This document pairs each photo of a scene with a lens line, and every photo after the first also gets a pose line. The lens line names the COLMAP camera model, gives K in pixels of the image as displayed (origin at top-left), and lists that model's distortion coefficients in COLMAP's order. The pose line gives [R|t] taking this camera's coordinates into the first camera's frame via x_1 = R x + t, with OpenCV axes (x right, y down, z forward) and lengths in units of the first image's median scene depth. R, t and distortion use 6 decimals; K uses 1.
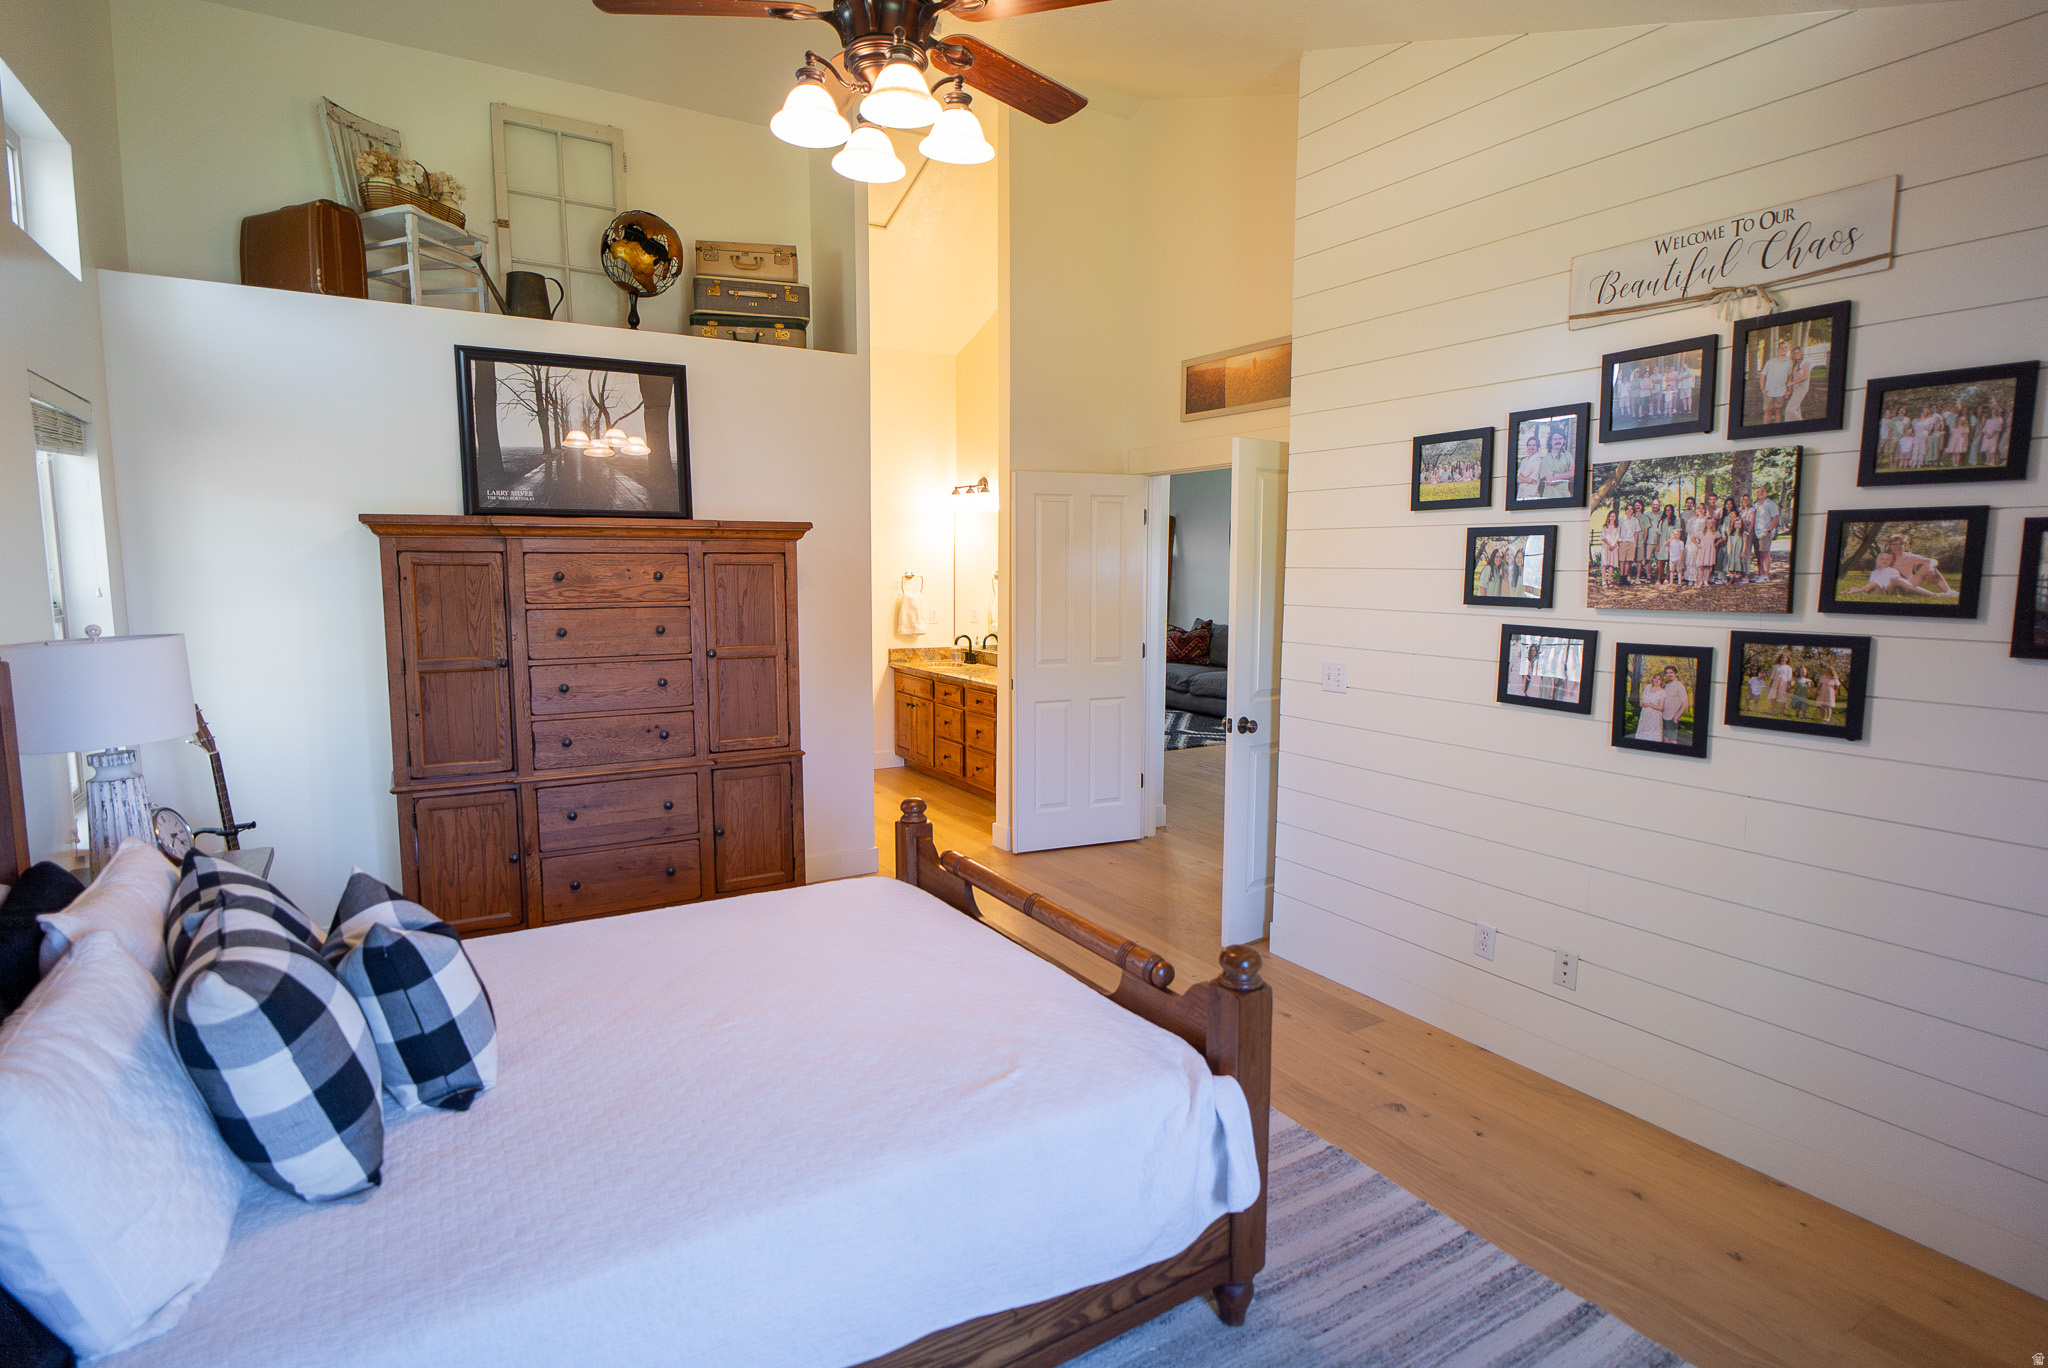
lens RADIAL K [[1069.4, 0, 1033.1], [0, 1069.4, 683.4], [0, 0, 1]] dist [-0.008441, 0.000914]
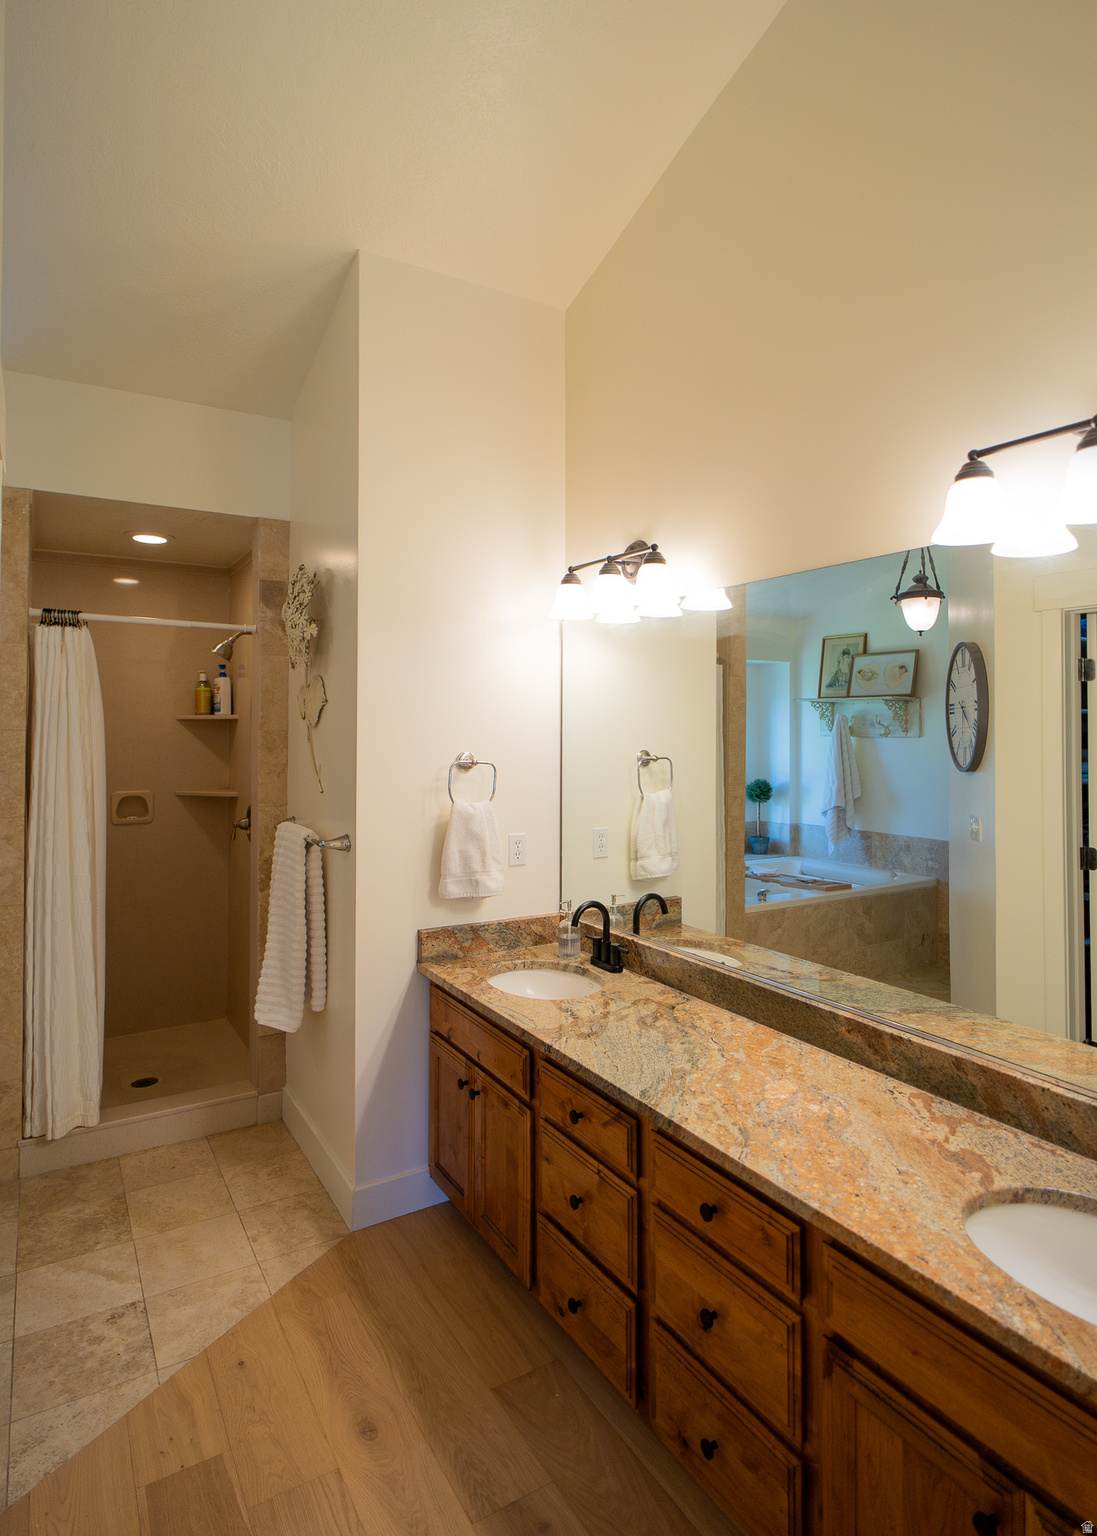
lens RADIAL K [[845.9, 0, 555.7], [0, 845.9, 706.7], [0, 0, 1]] dist [0.000125, 0.000071]
pose [[0.999931, -0.007345, 0.009133, -0.081313], [0.008507, 0.990883, -0.134456, -0.076874], [-0.008062, 0.134524, 0.990878, 0.647323]]
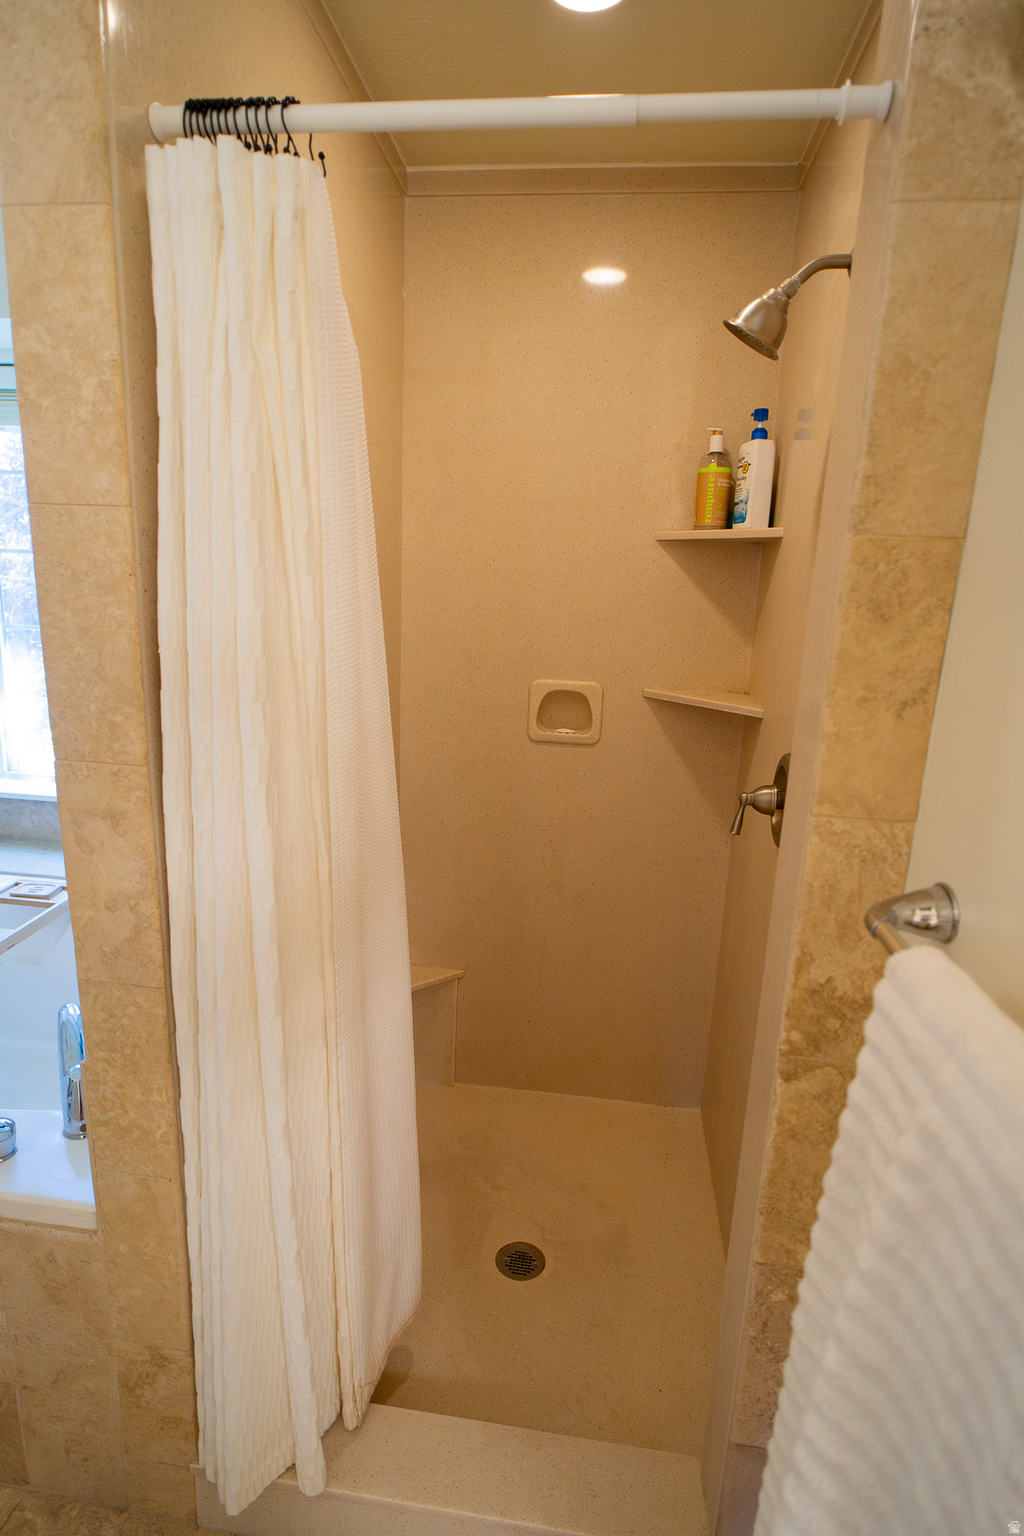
lens RADIAL K [[802.1, 0, 504.3], [0, 802.1, 772.6], [0, 0, 1]] dist [-0.008441, 0.000914]
pose [[0.773995, 0.169307, -0.610136, -0.193470], [-0.104066, 0.984500, 0.141174, -0.103062], [0.624581, -0.045773, 0.779618, 0.963688]]
